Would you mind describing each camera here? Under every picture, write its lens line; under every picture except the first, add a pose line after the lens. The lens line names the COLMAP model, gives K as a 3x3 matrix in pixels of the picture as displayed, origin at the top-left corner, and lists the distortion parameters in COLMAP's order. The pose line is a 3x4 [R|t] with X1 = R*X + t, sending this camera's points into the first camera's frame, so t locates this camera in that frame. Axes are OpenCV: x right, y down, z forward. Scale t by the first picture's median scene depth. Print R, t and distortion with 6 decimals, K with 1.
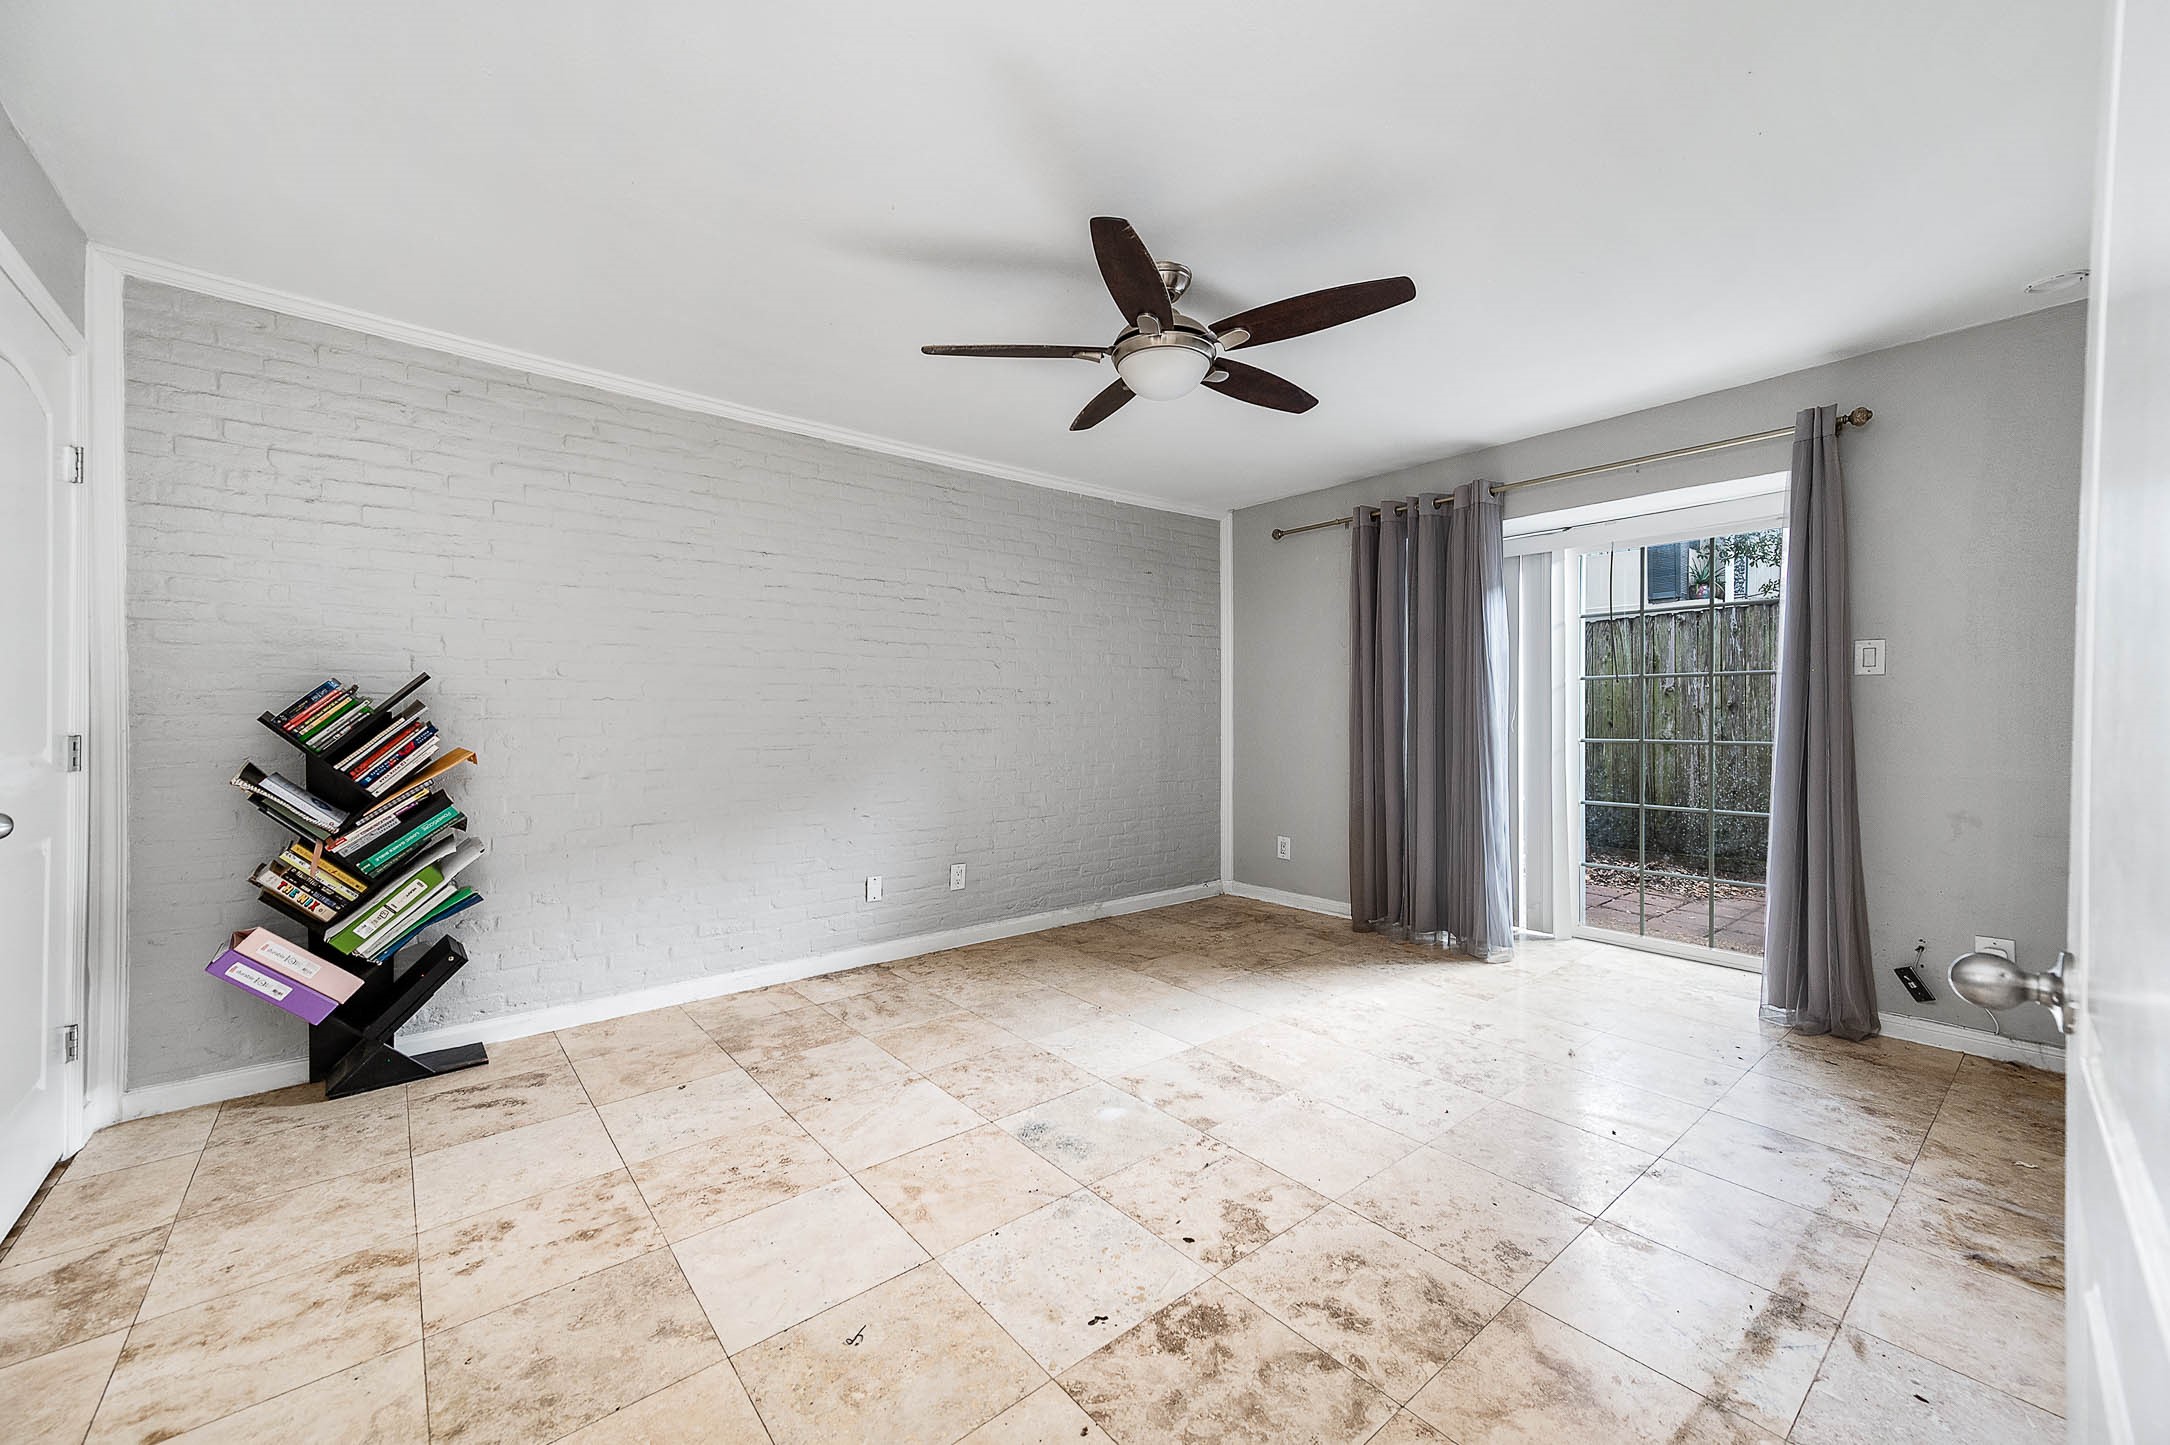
lens RADIAL K [[856.3, 0, 1084.7], [0, 856.3, 705.6], [0, 0, 1]] dist [0.010156, 0.000945]
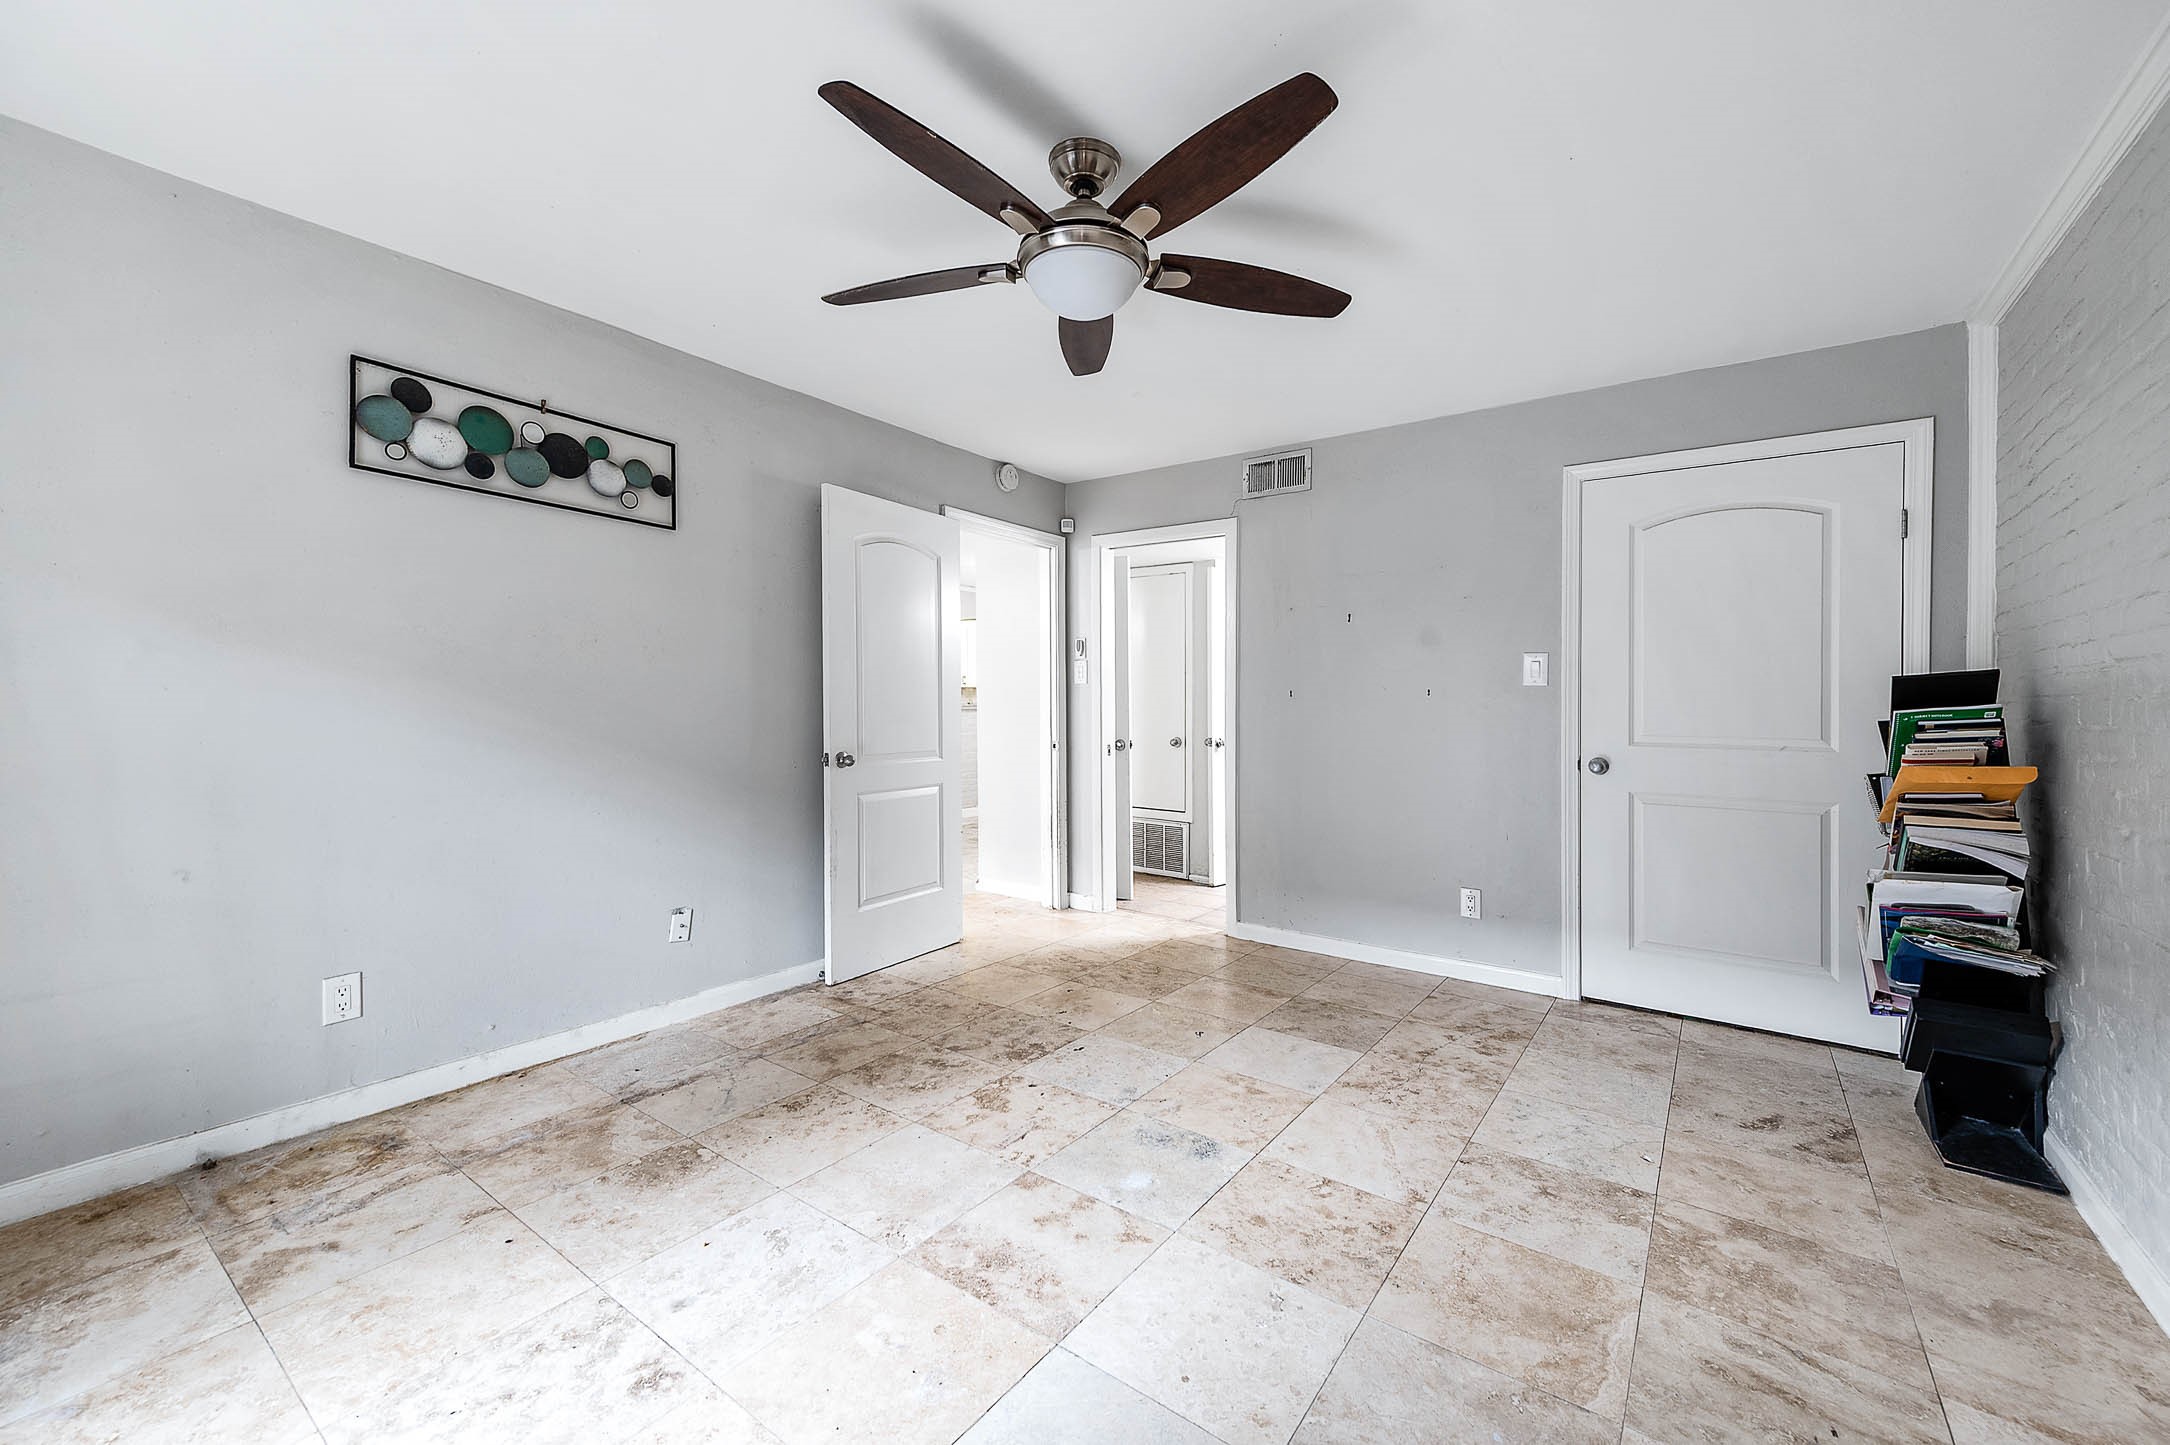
lens RADIAL K [[856.3, 0, 1084.7], [0, 856.3, 705.6], [0, 0, 1]] dist [0.010156, 0.000945]
pose [[-0.970473, -0.008234, -0.241071, 0.318196], [-0.007512, 0.999964, -0.003917, 0.011200], [0.241095, -0.001990, -0.970500, 1.988235]]
